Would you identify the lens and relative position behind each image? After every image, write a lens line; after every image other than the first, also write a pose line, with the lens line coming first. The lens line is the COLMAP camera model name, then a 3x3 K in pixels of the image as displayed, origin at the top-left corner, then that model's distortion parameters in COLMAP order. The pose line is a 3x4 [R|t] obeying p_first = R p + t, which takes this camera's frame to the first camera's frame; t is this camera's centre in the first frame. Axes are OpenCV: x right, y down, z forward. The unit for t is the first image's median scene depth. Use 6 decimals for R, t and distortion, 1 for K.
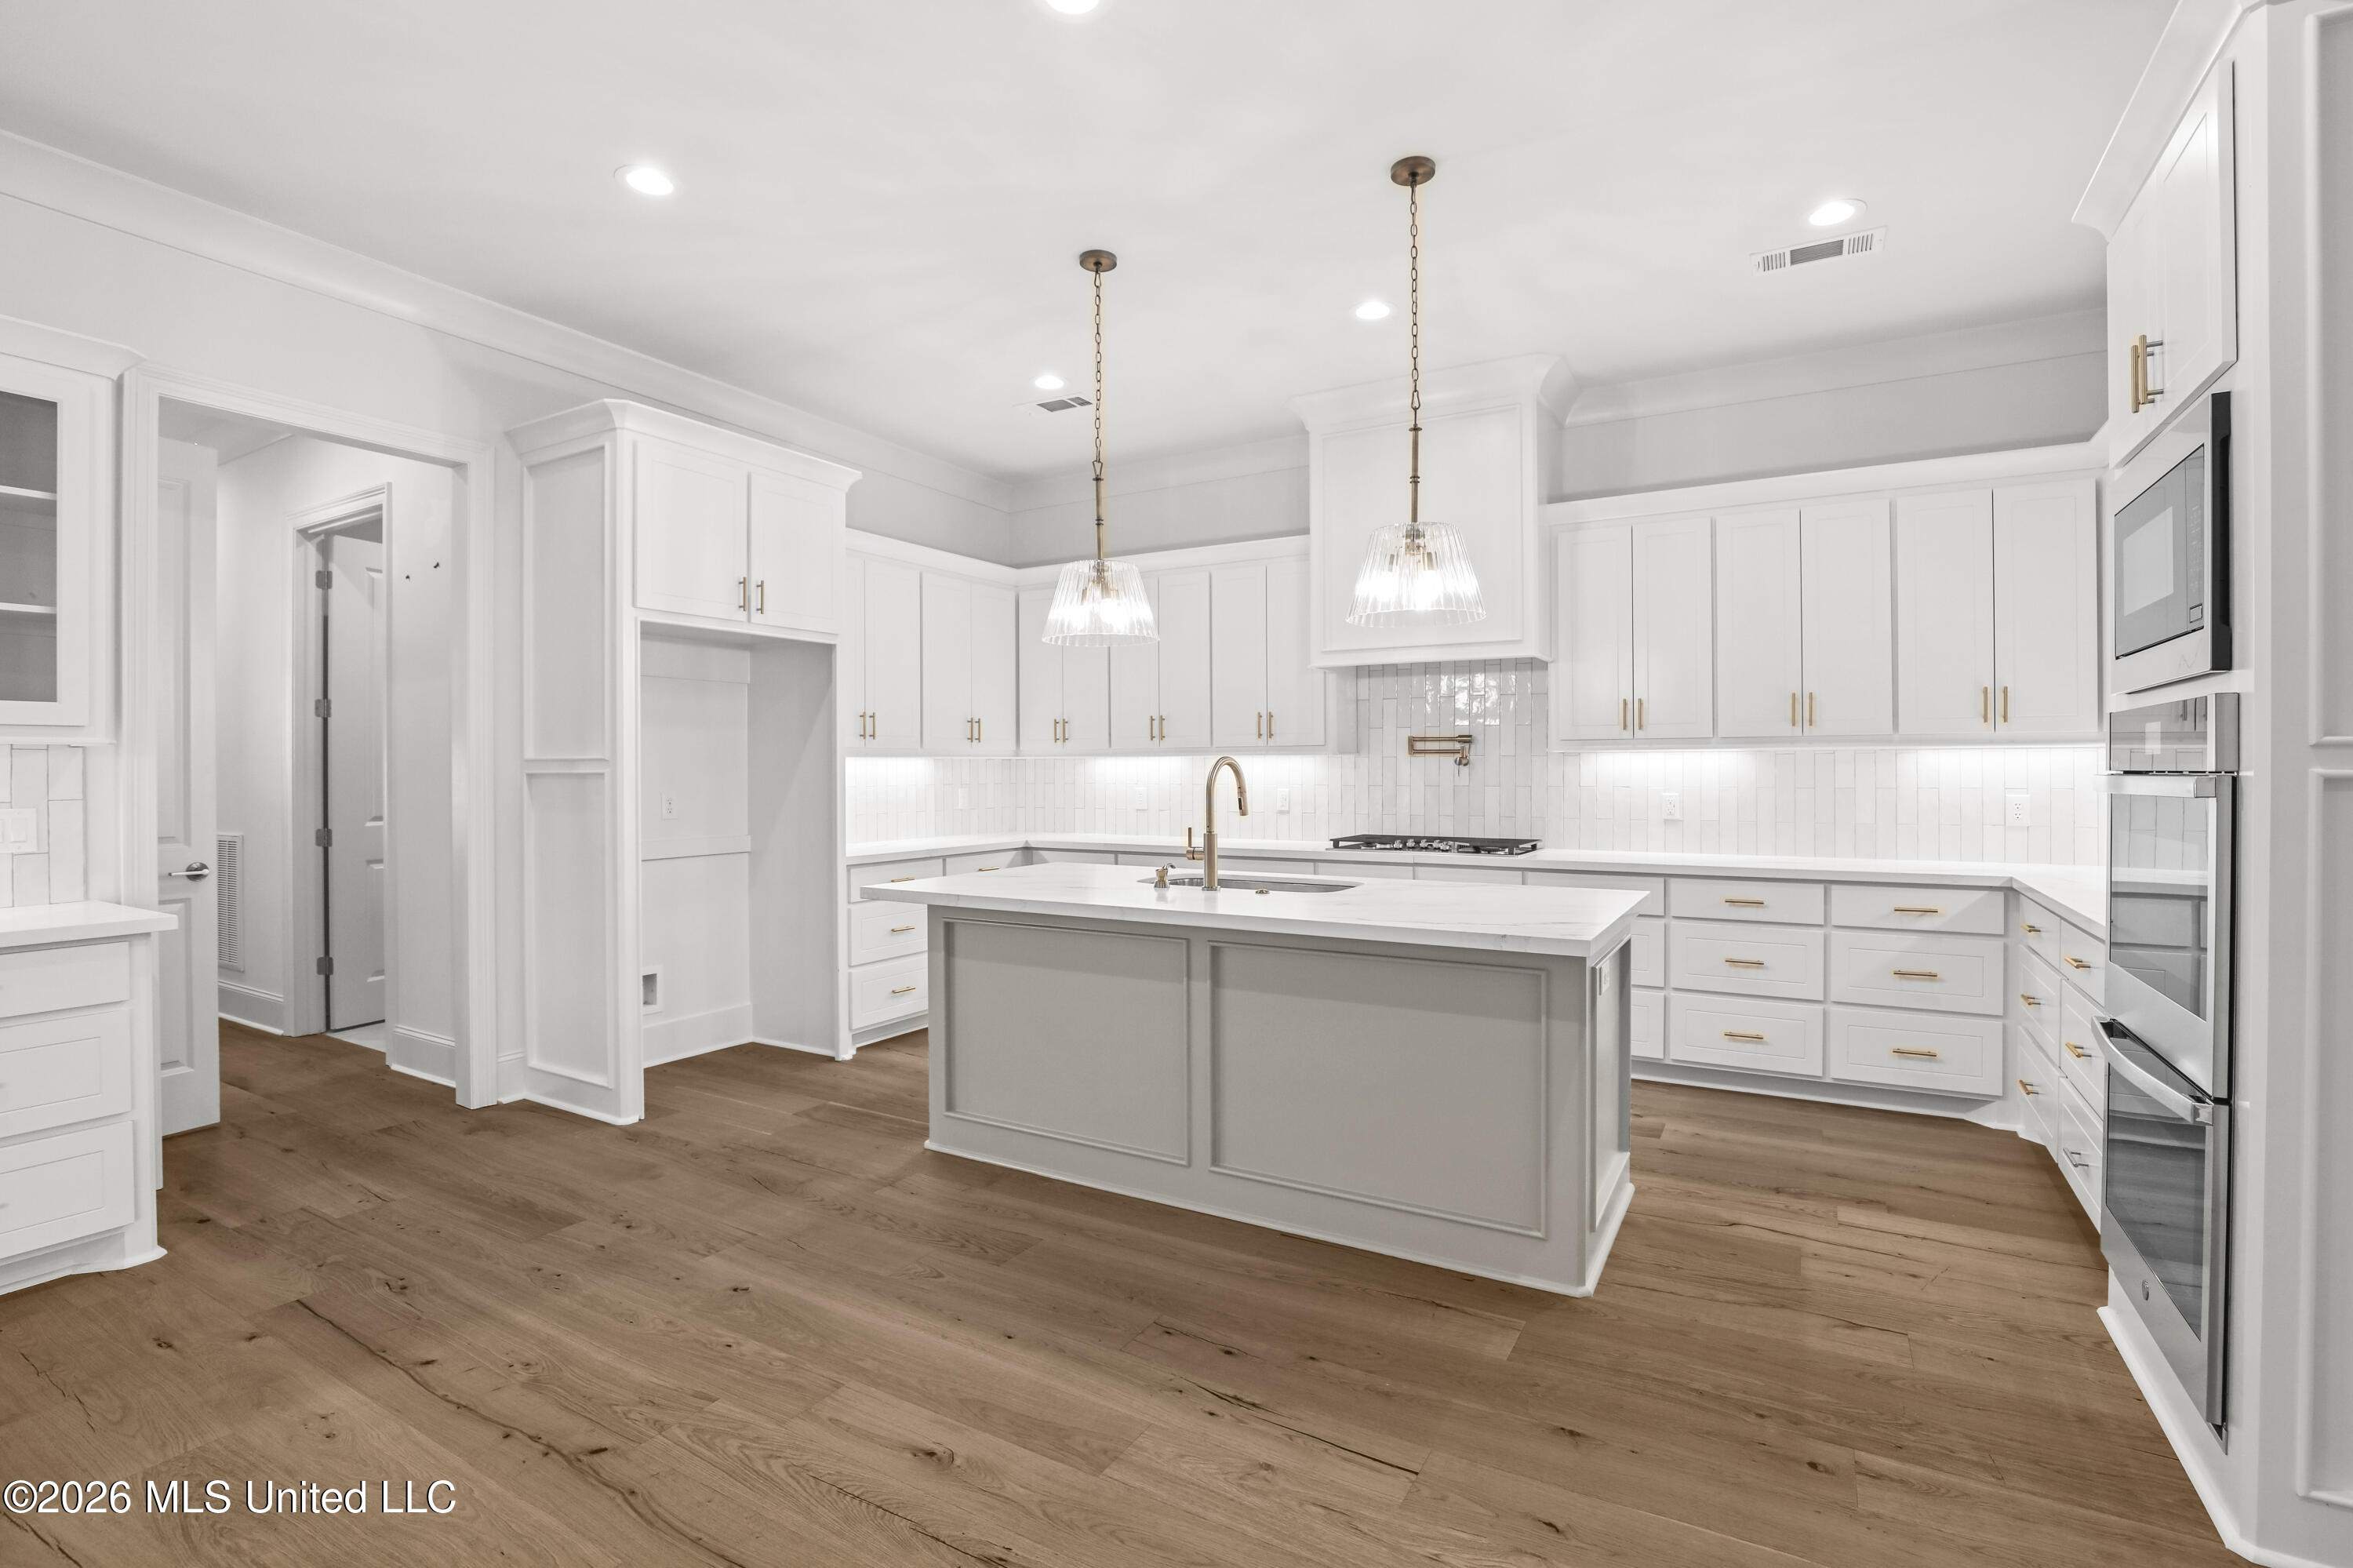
lens RADIAL K [[1002.6, 0, 1278.2], [0, 1002.6, 771.2], [0, 0, 1]] dist [-0.036609, 0.008316]
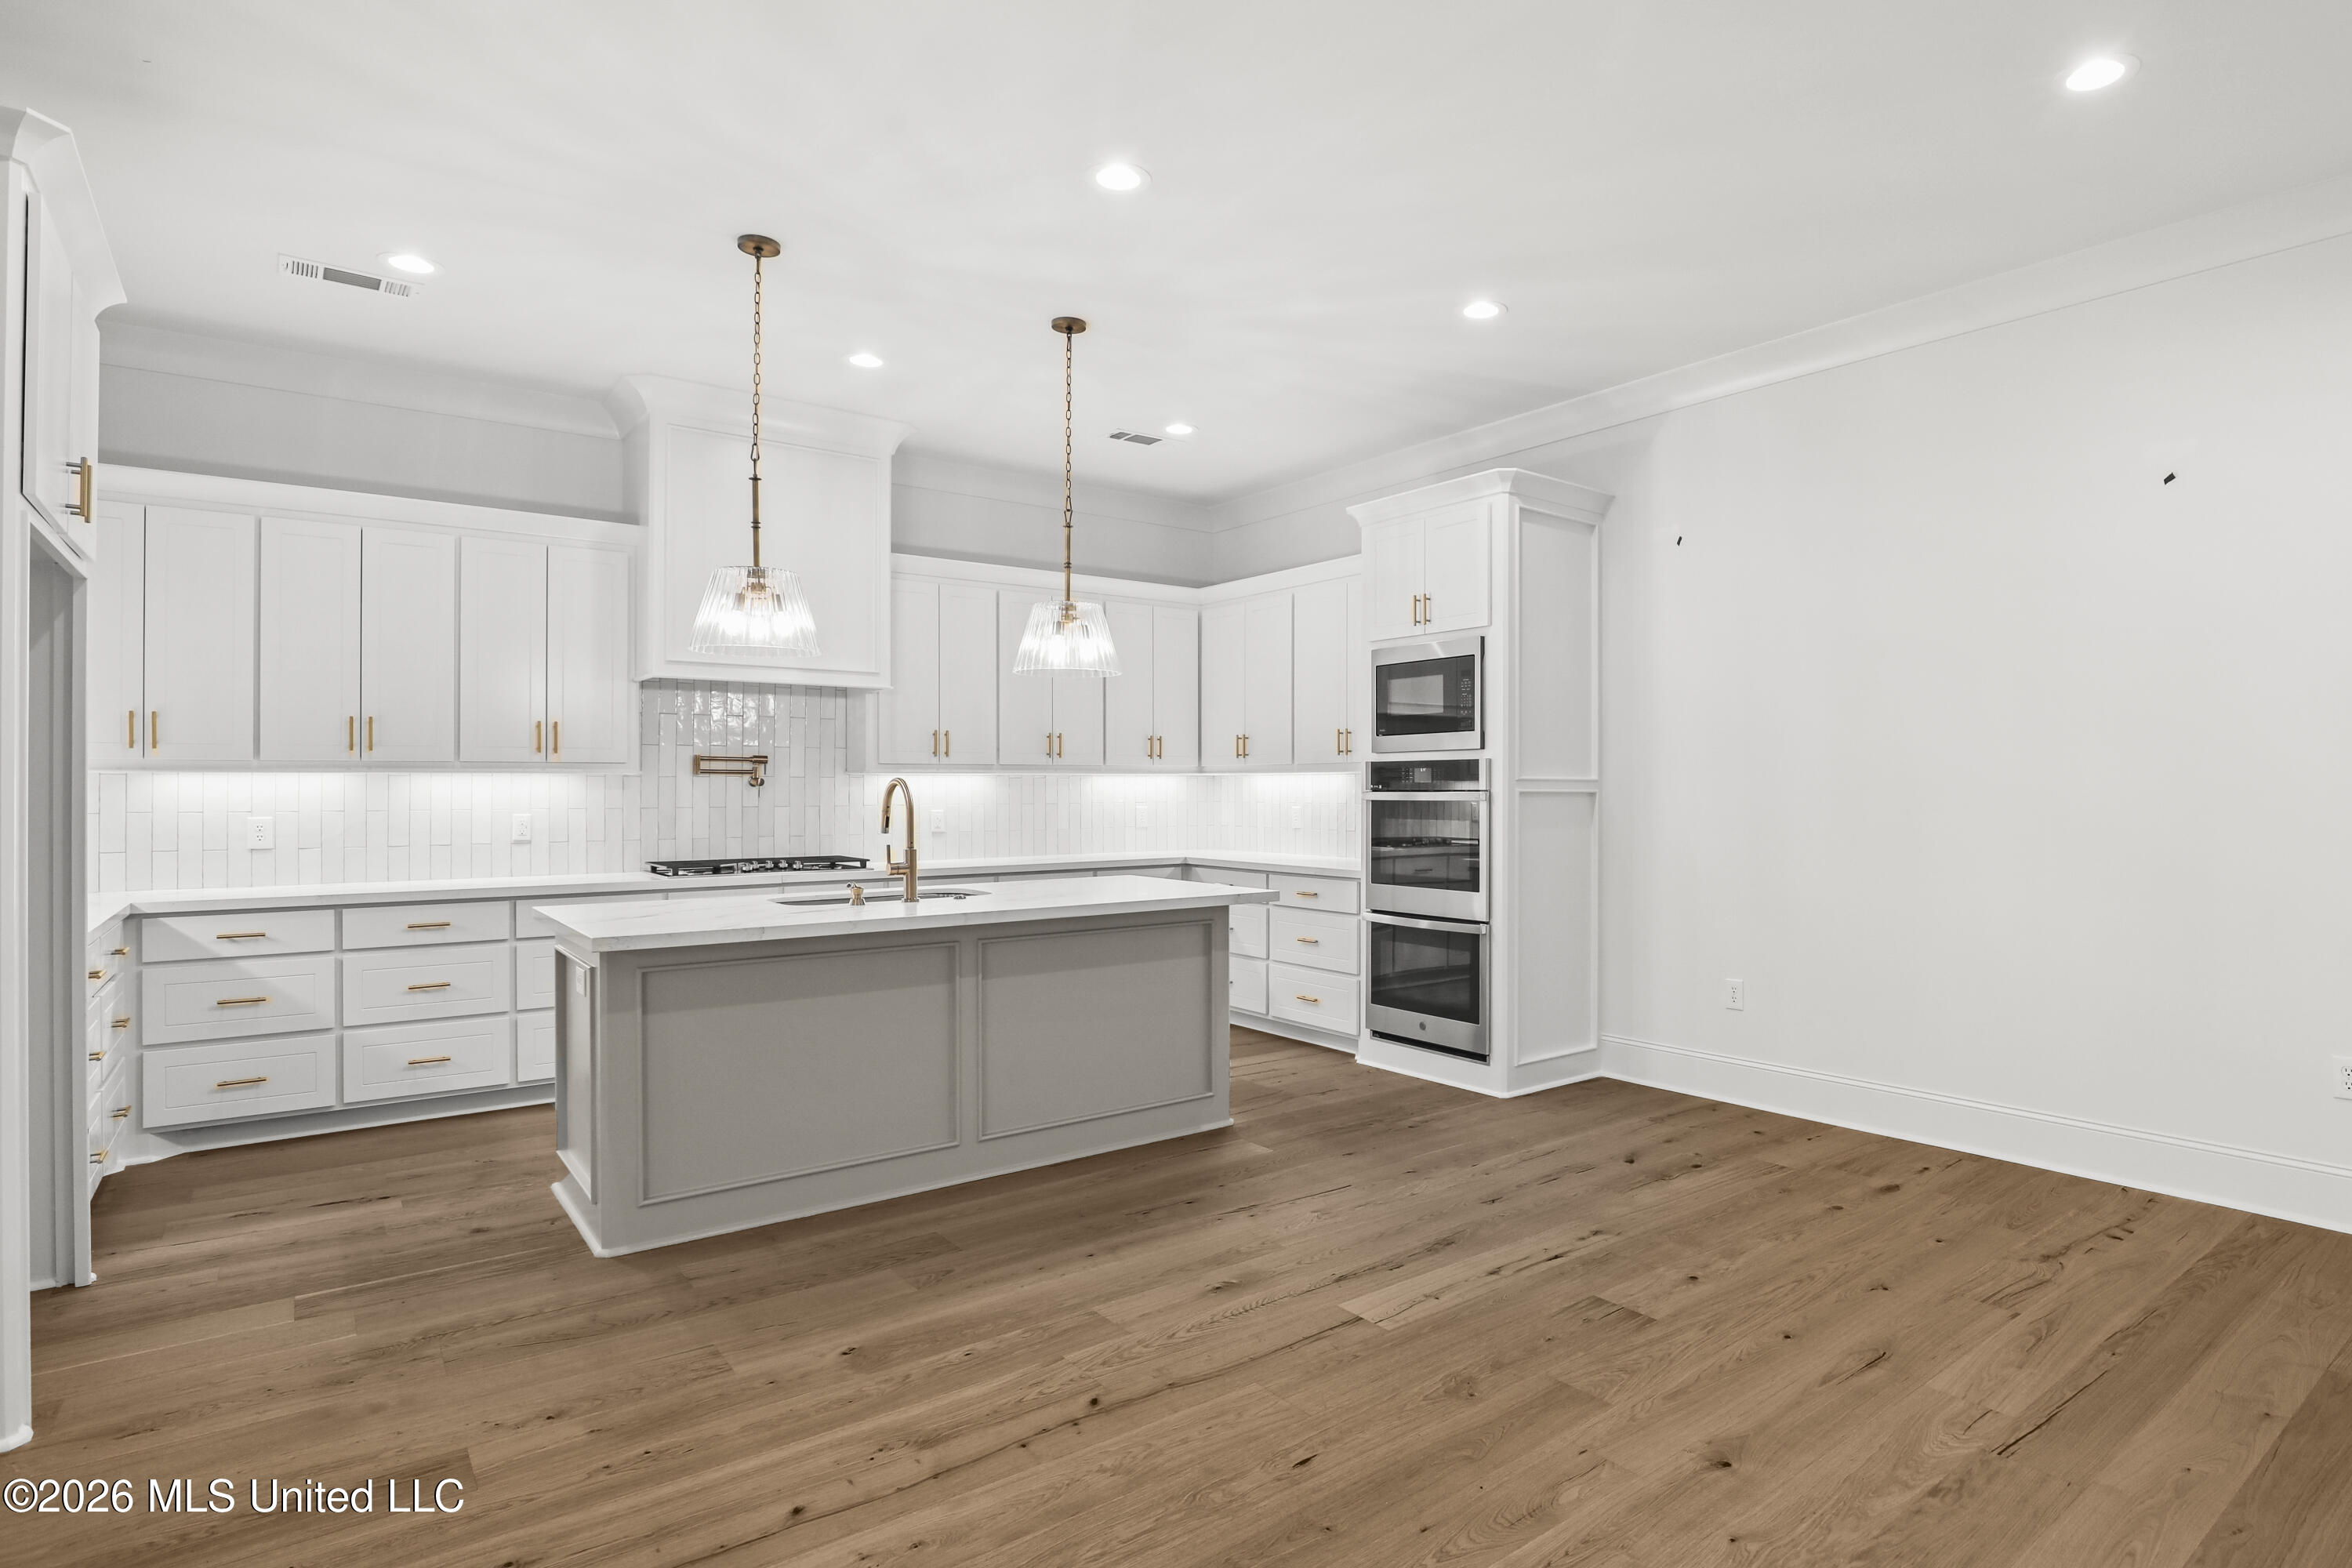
lens RADIAL K [[1002.1, 0, 1277.7], [0, 1002.1, 771.2], [0, 0, 1]] dist [-0.036609, 0.008316]
pose [[0.469344, 0.017231, 0.882847, -0.799269], [0.005283, 0.999737, -0.022321, 0.007410], [-0.883000, 0.015141, 0.469129, 0.144501]]
